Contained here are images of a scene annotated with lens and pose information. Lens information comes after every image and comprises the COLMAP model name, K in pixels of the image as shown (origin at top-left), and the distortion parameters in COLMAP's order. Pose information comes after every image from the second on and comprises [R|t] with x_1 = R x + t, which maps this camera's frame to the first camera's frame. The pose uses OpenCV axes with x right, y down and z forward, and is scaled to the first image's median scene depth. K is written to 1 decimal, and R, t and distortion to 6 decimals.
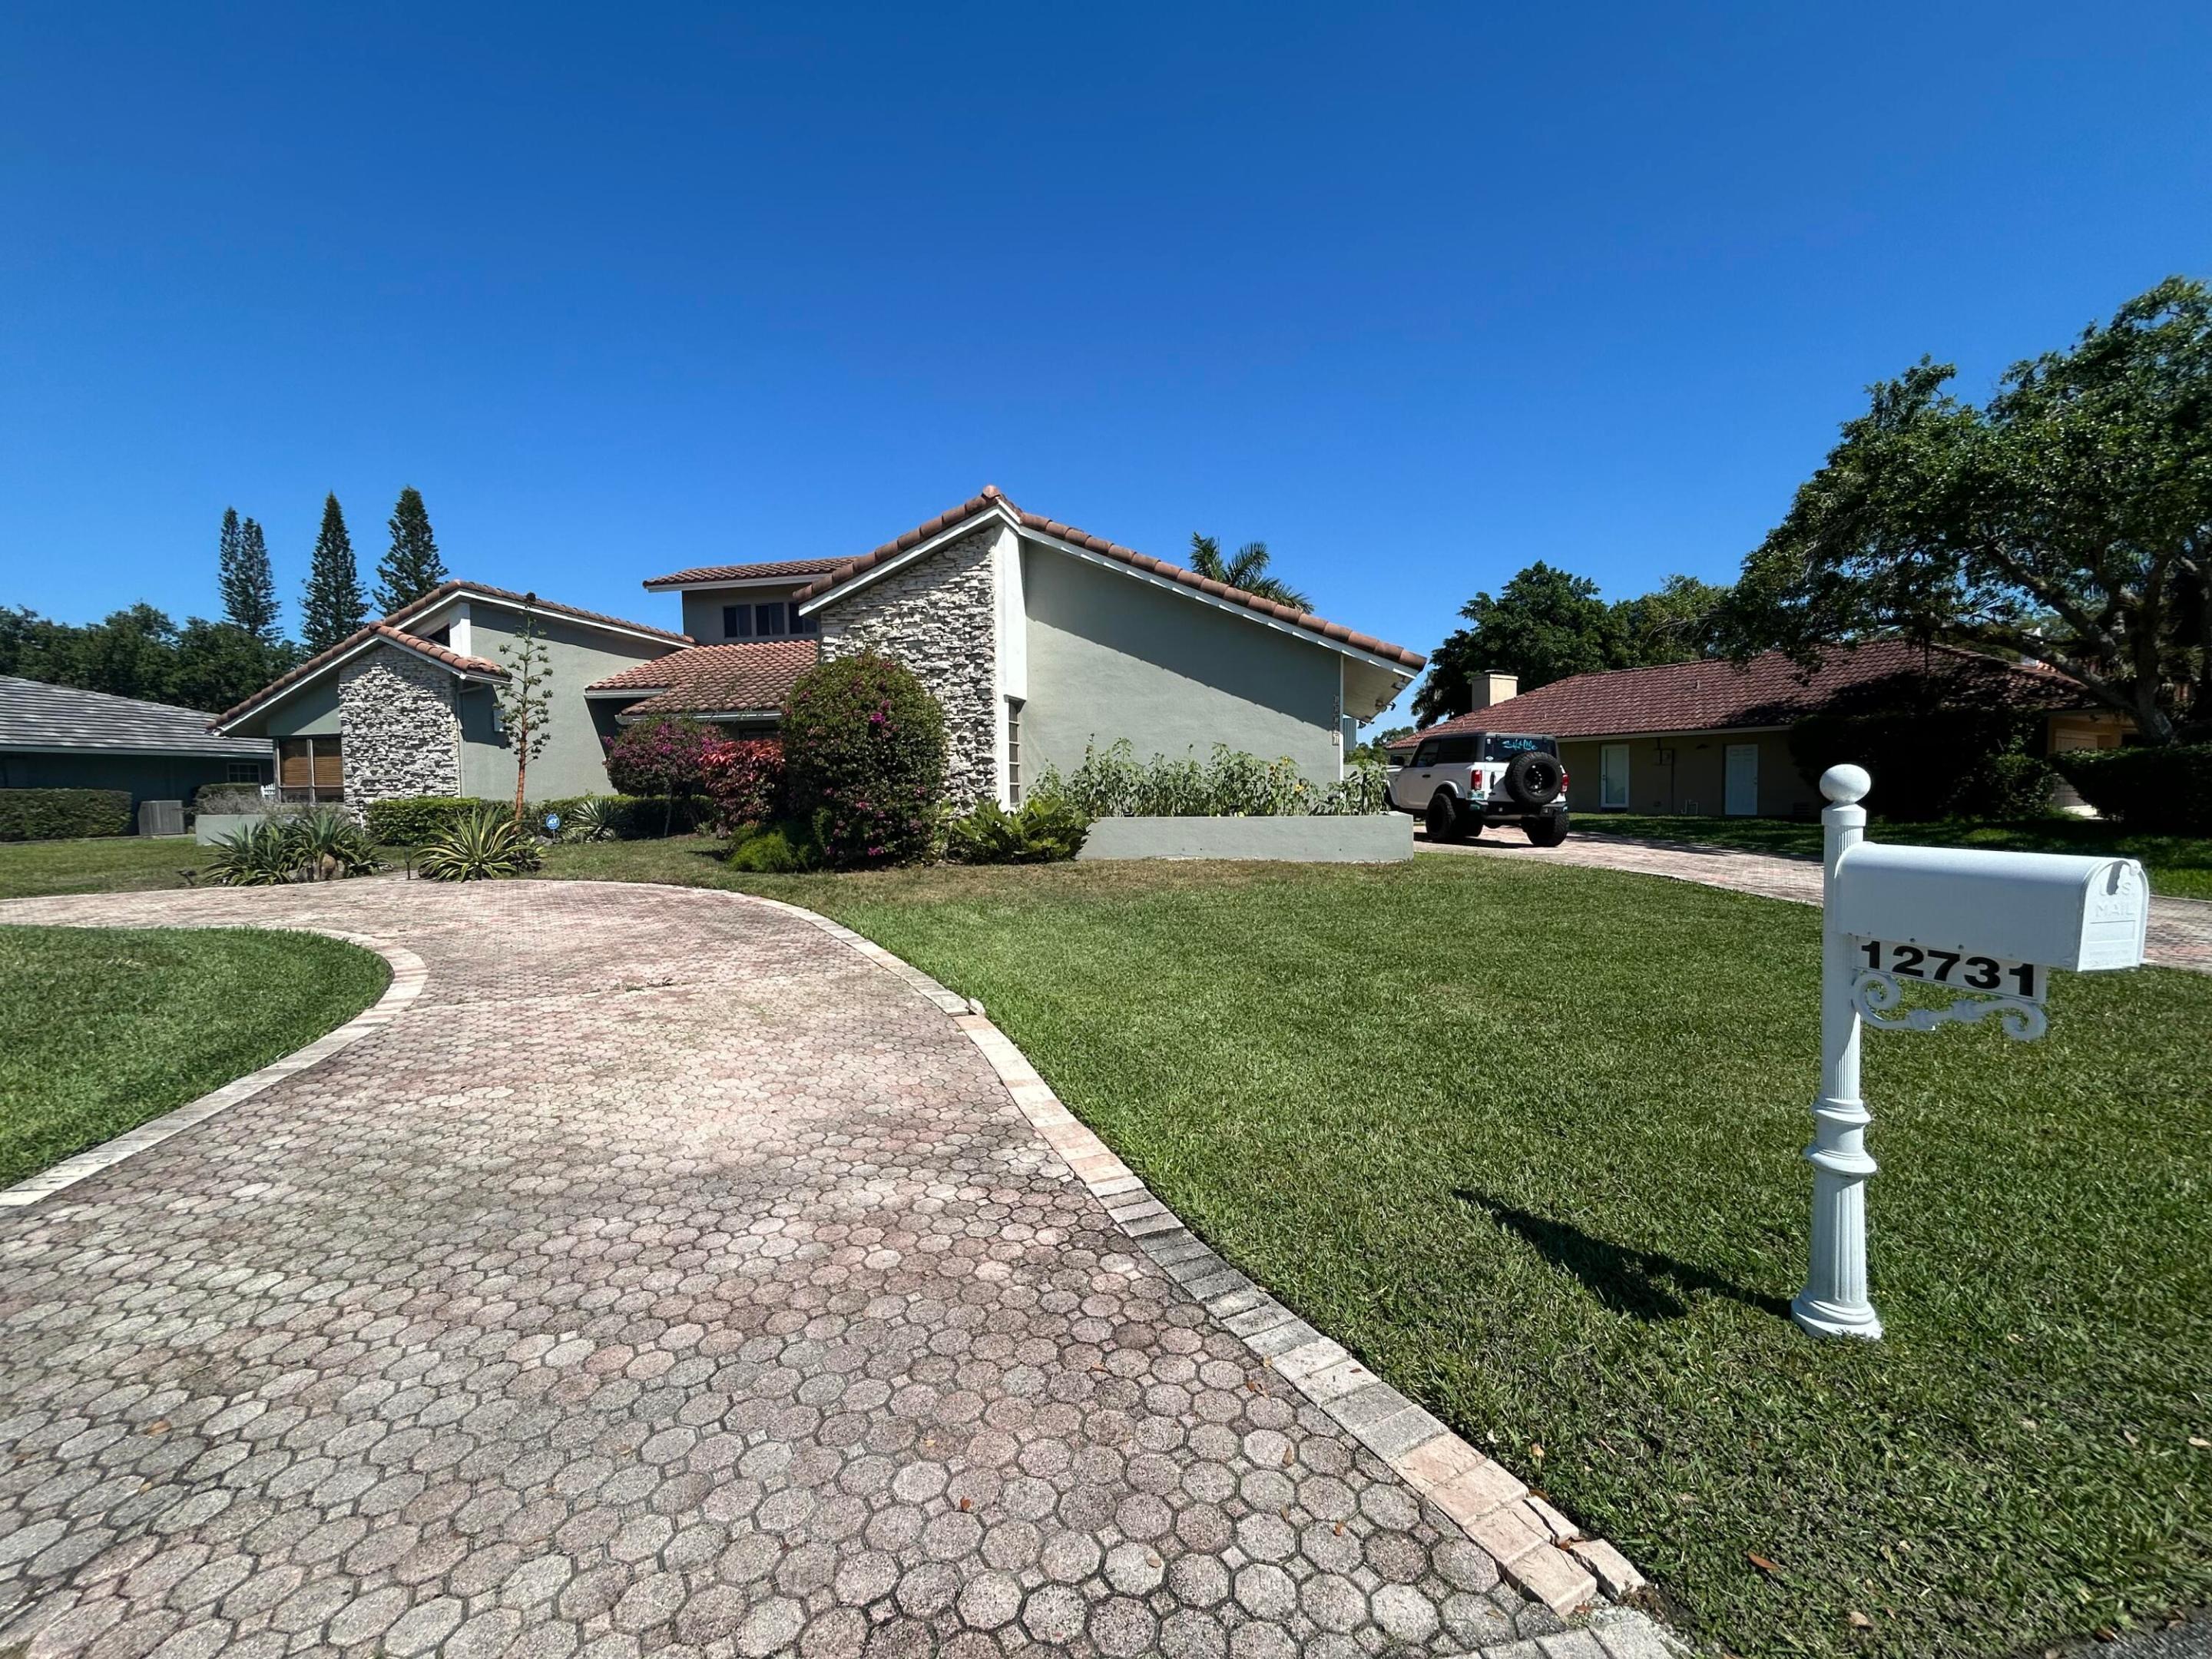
lens RADIAL K [[894.1, 0, 1110.1], [0, 894.1, 831.2], [0, 0, 1]] dist [0.000317, 0.000165]
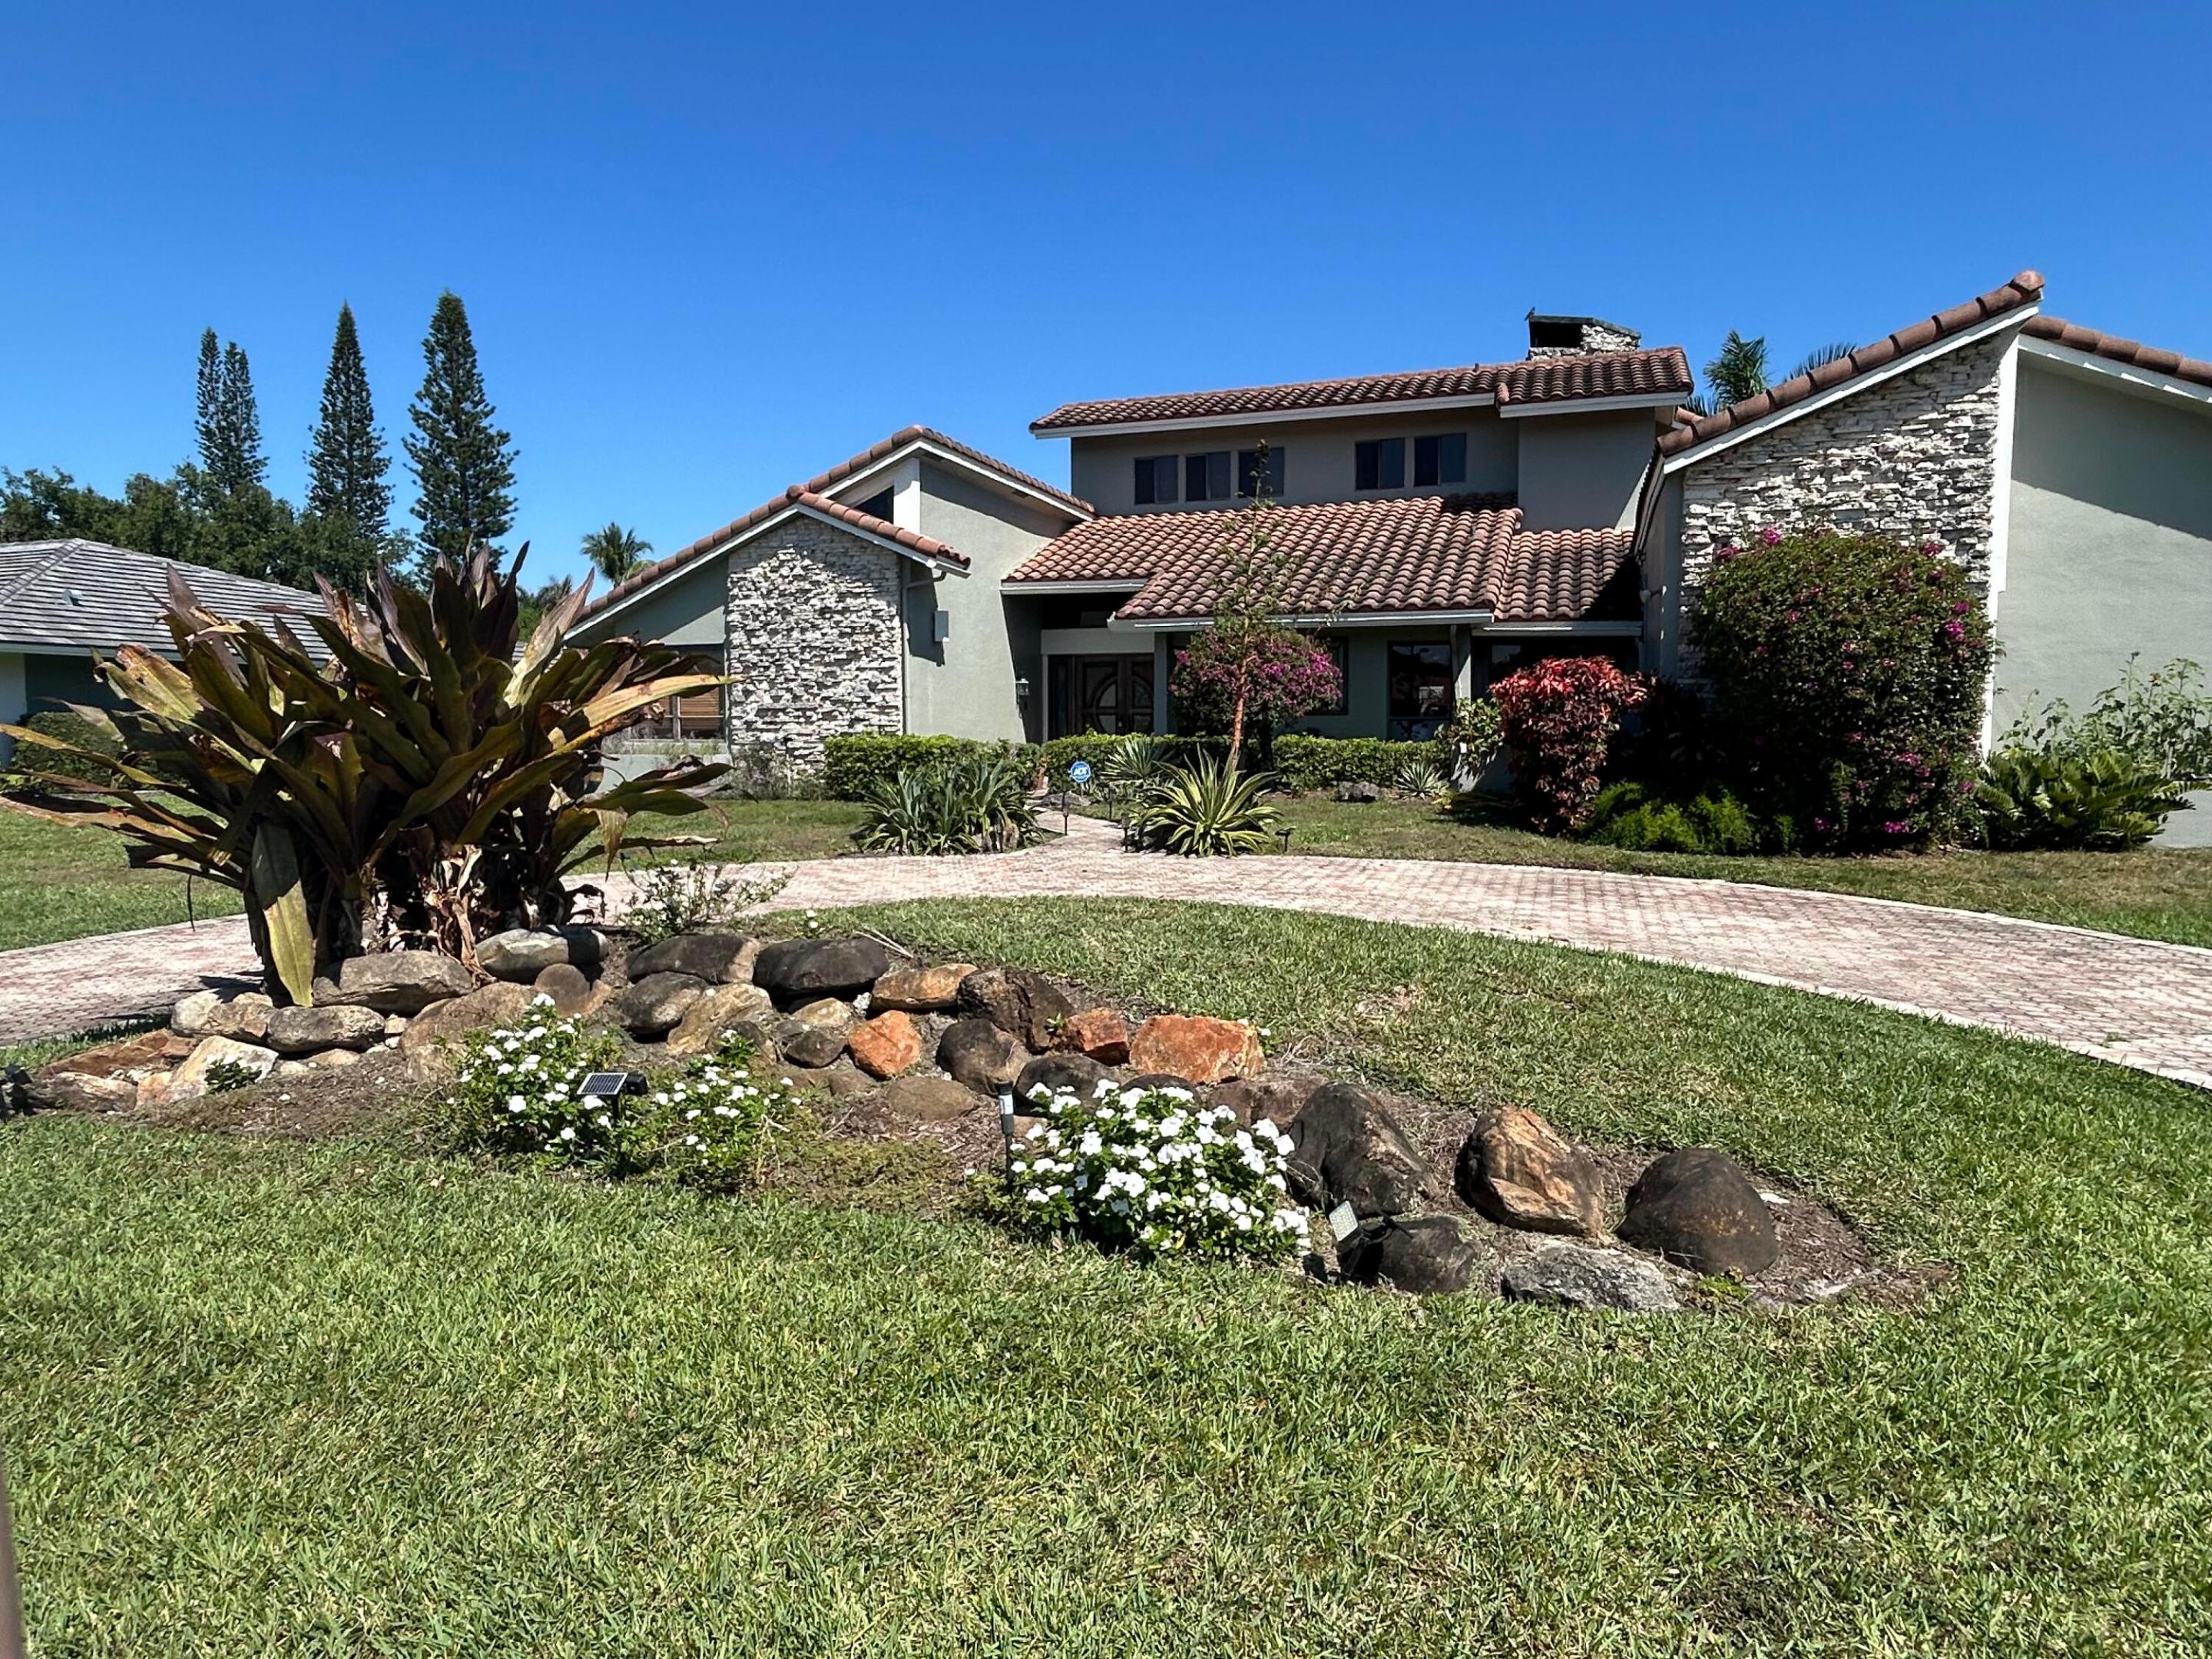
lens RADIAL K [[1360.8, 0, 1096.4], [0, 1360.8, 824.8], [0, 0, 1]] dist [0.007068, -0.020861]
pose [[0.991568, 0.021876, -0.127728, -0.433303], [-0.018802, 0.999505, 0.025223, 0.003499], [0.128216, -0.022609, 0.991488, -0.050979]]
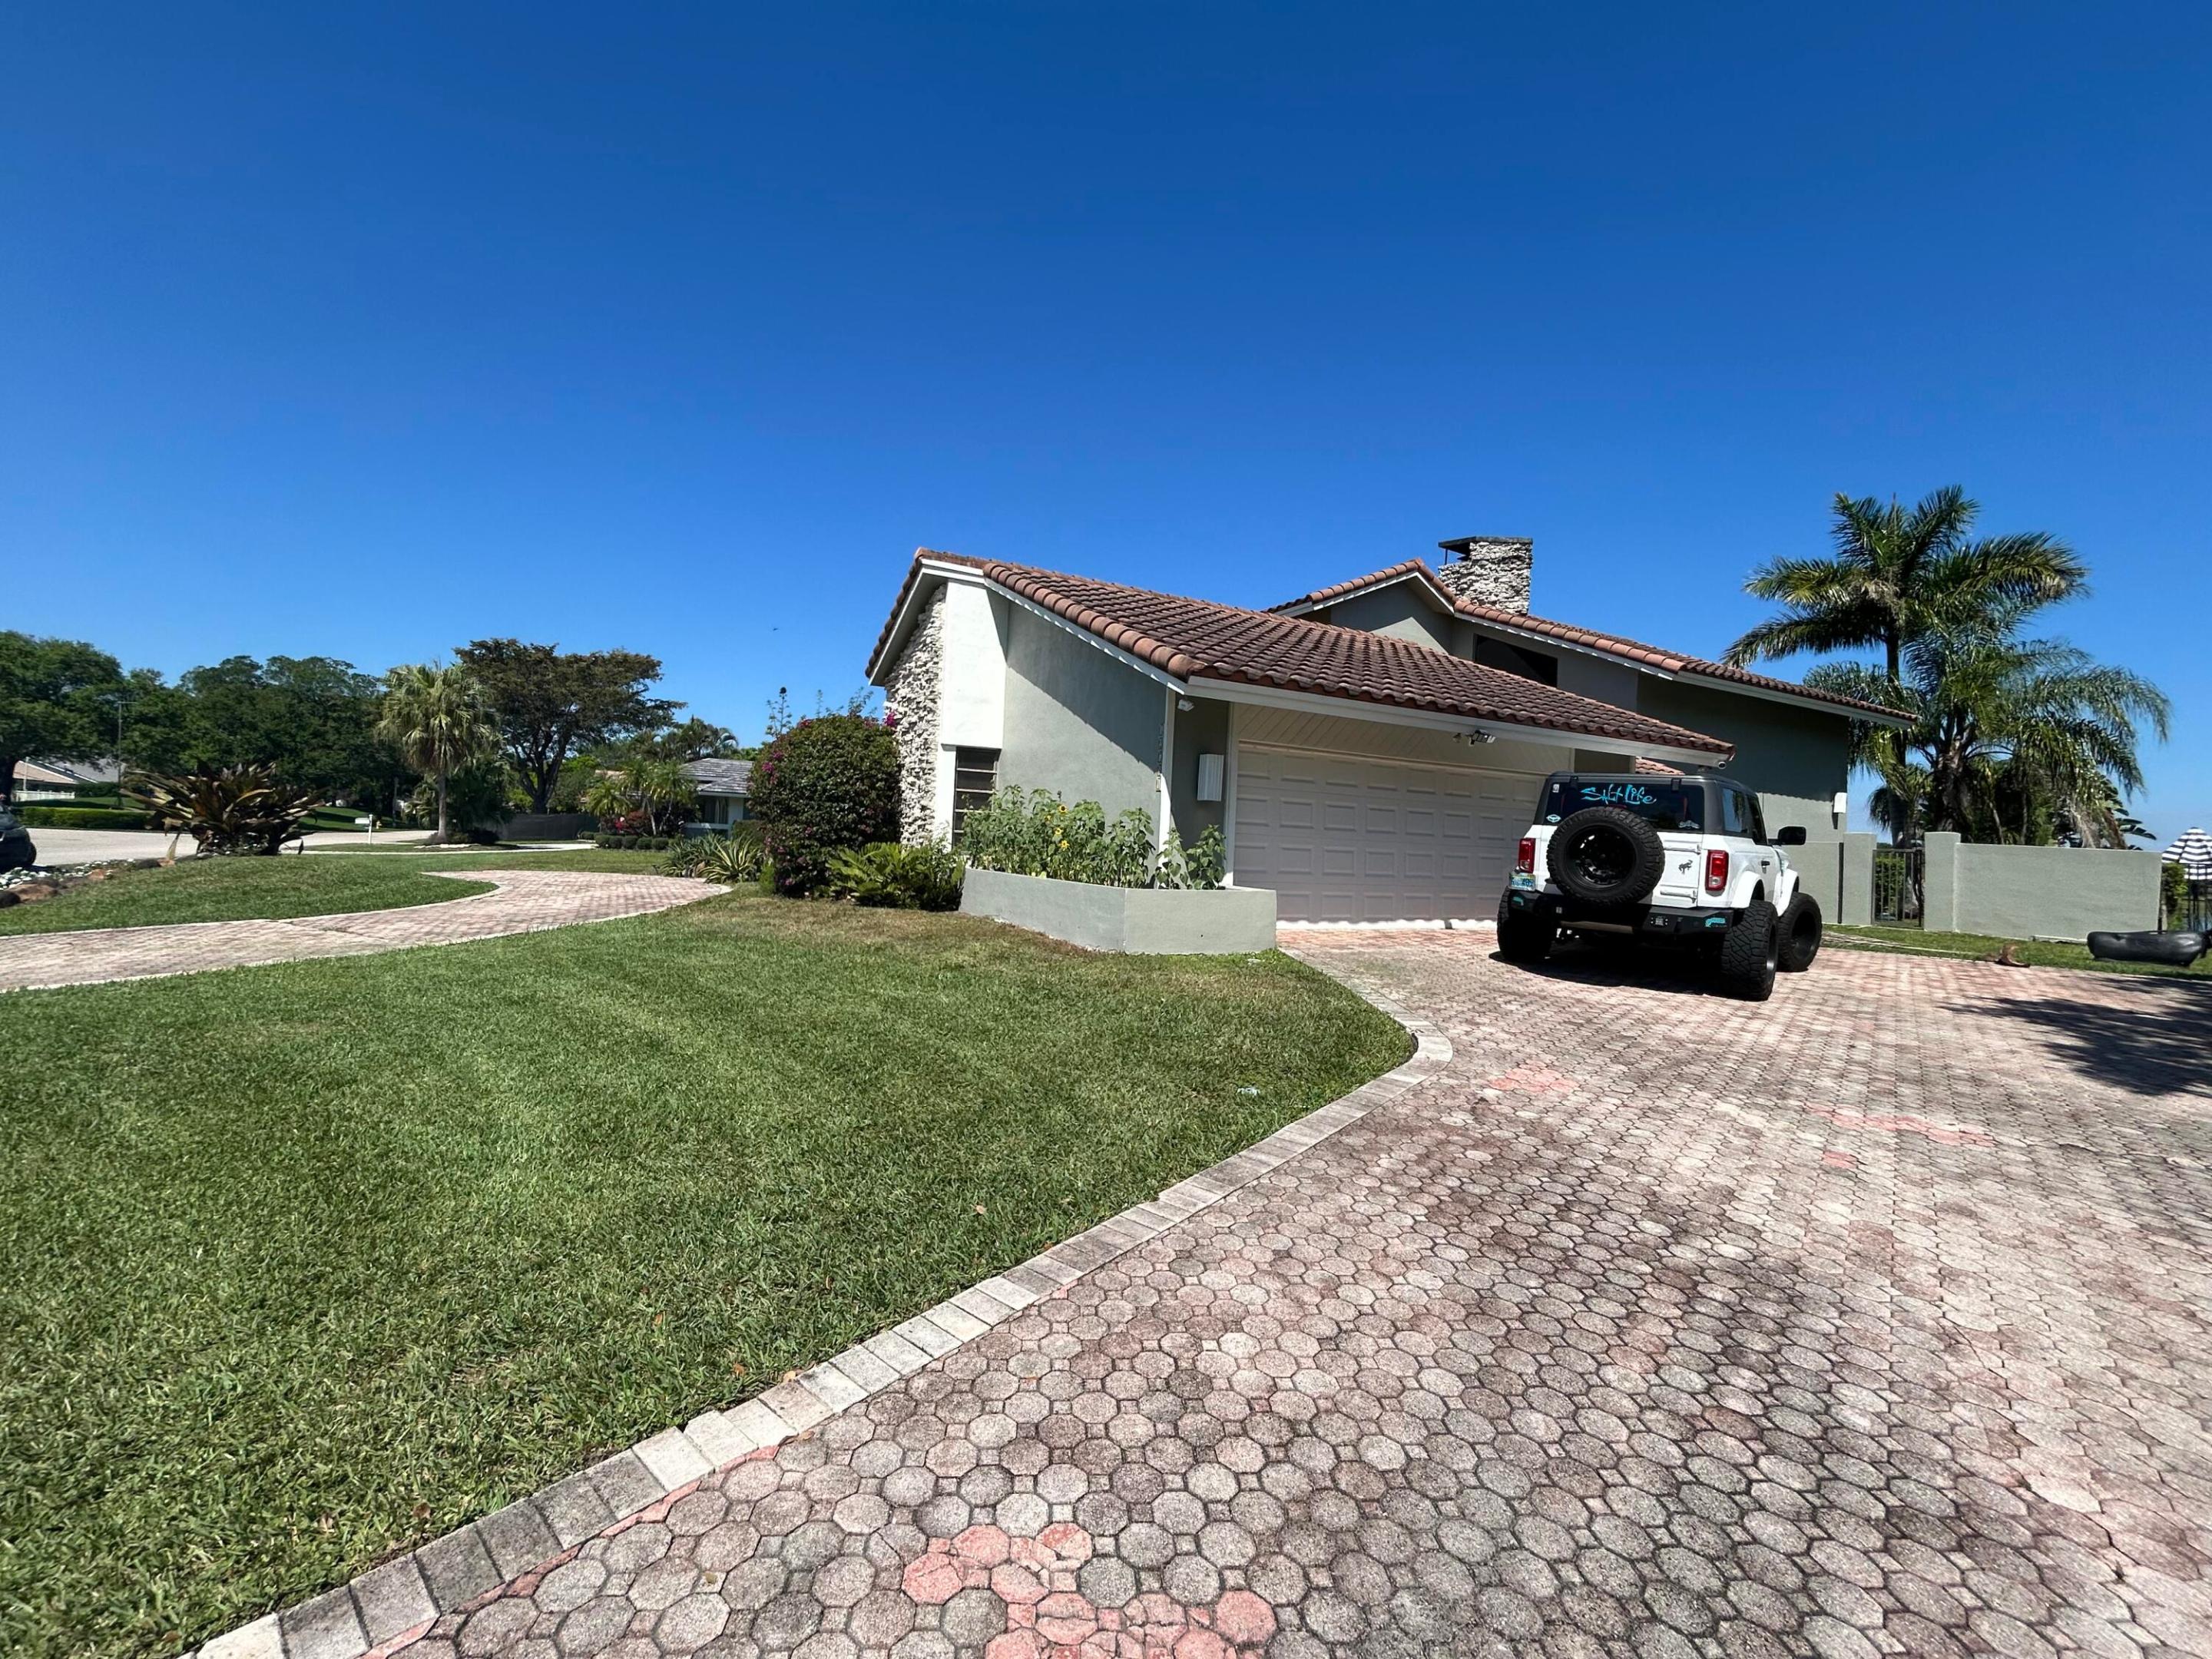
lens RADIAL K [[903.2, 0, 1094.8], [0, 903.2, 826.3], [0, 0, 1]] dist [-0.001276, 0.000621]
pose [[0.641113, 0.026925, -0.766974, 0.533918], [-0.087977, 0.995374, -0.038597, -0.022685], [0.762387, 0.092221, 0.640516, 0.323488]]
